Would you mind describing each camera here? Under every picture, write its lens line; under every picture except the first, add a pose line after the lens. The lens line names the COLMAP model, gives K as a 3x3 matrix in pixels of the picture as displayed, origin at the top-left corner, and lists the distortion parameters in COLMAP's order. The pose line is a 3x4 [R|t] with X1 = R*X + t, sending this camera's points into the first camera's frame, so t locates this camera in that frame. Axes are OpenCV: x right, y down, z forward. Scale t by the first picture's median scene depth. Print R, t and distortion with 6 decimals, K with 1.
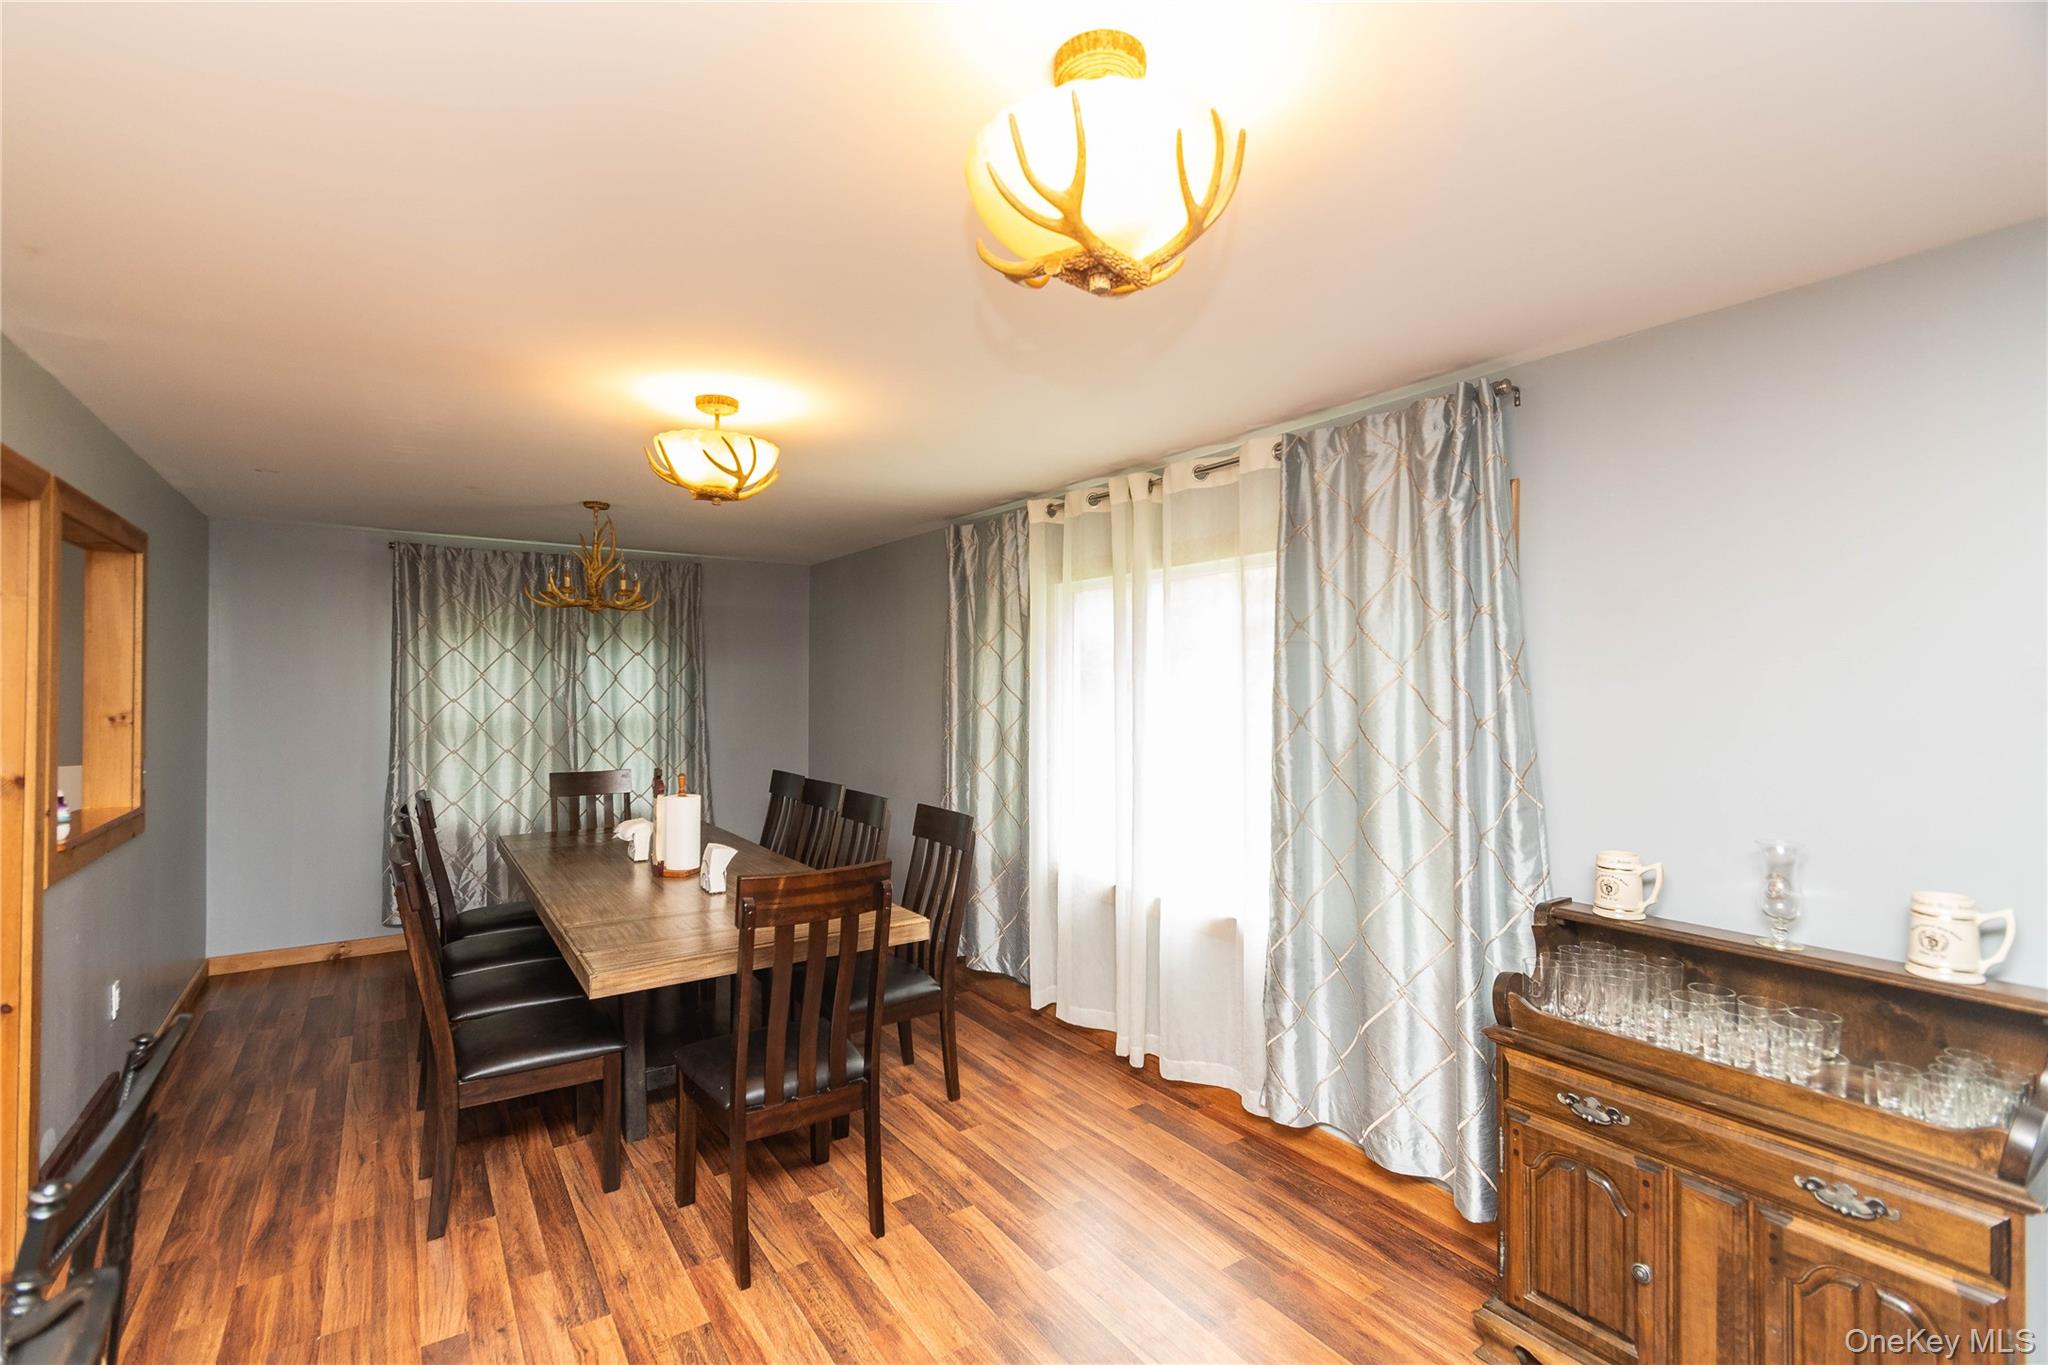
lens RADIAL K [[961.2, 0, 970.7], [0, 961.2, 675.6], [0, 0, 1]] dist [-0.011128, -0.000284]
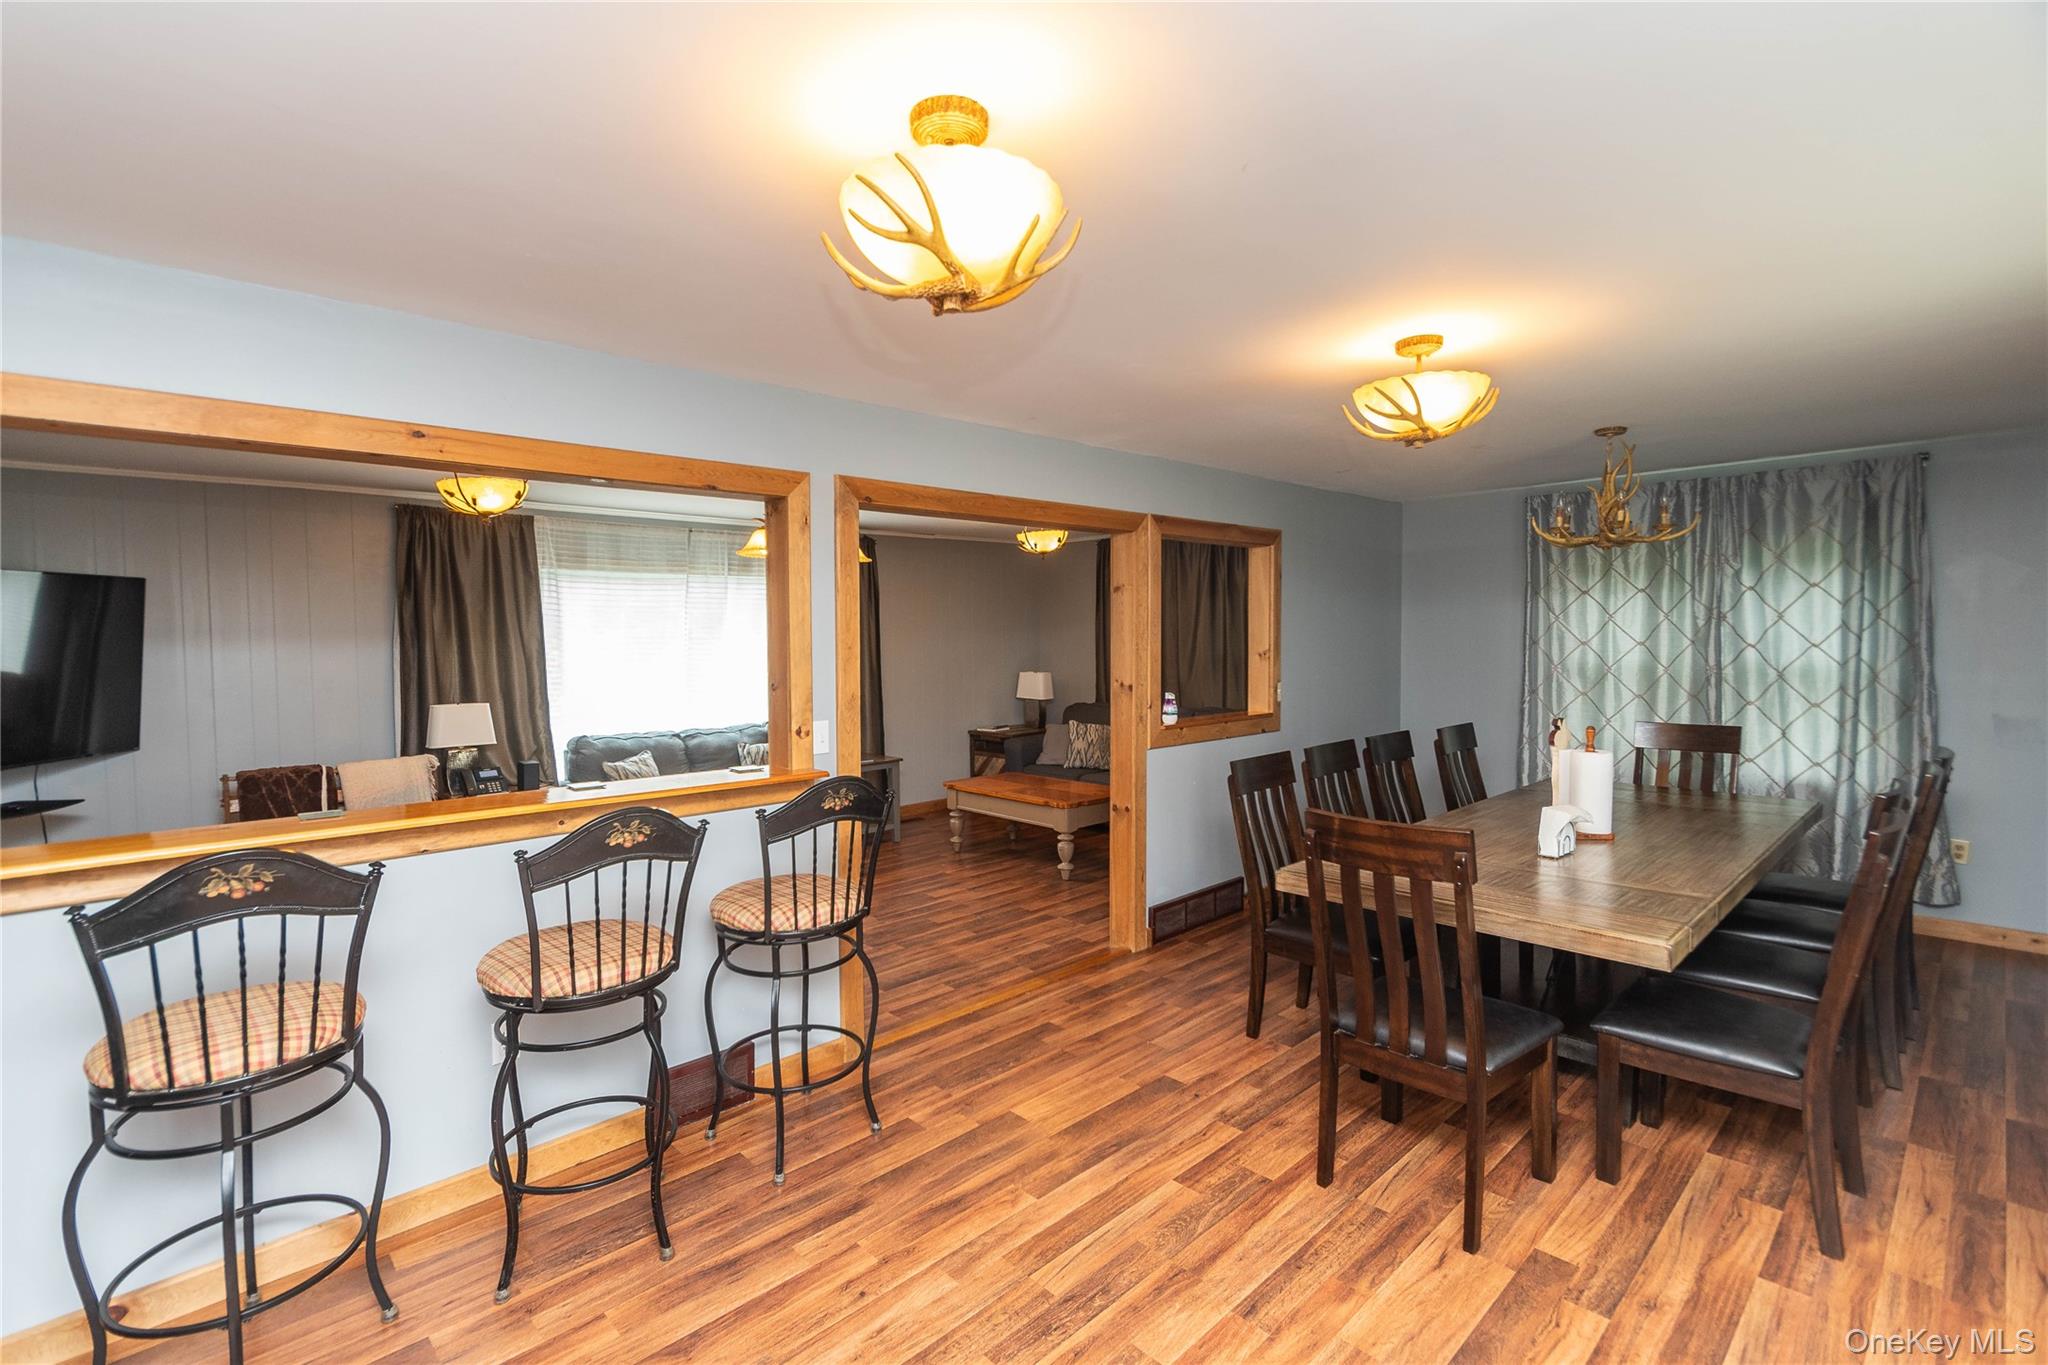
lens RADIAL K [[979.2, 0, 1021.8], [0, 979.2, 662.2], [0, 0, 1]] dist [-0.000333, -0.000080]
pose [[0.123865, 0.023781, -0.992014, 0.460063], [0.024324, 0.999340, 0.026993, 0.004100], [0.992001, -0.027474, 0.123205, 0.306080]]
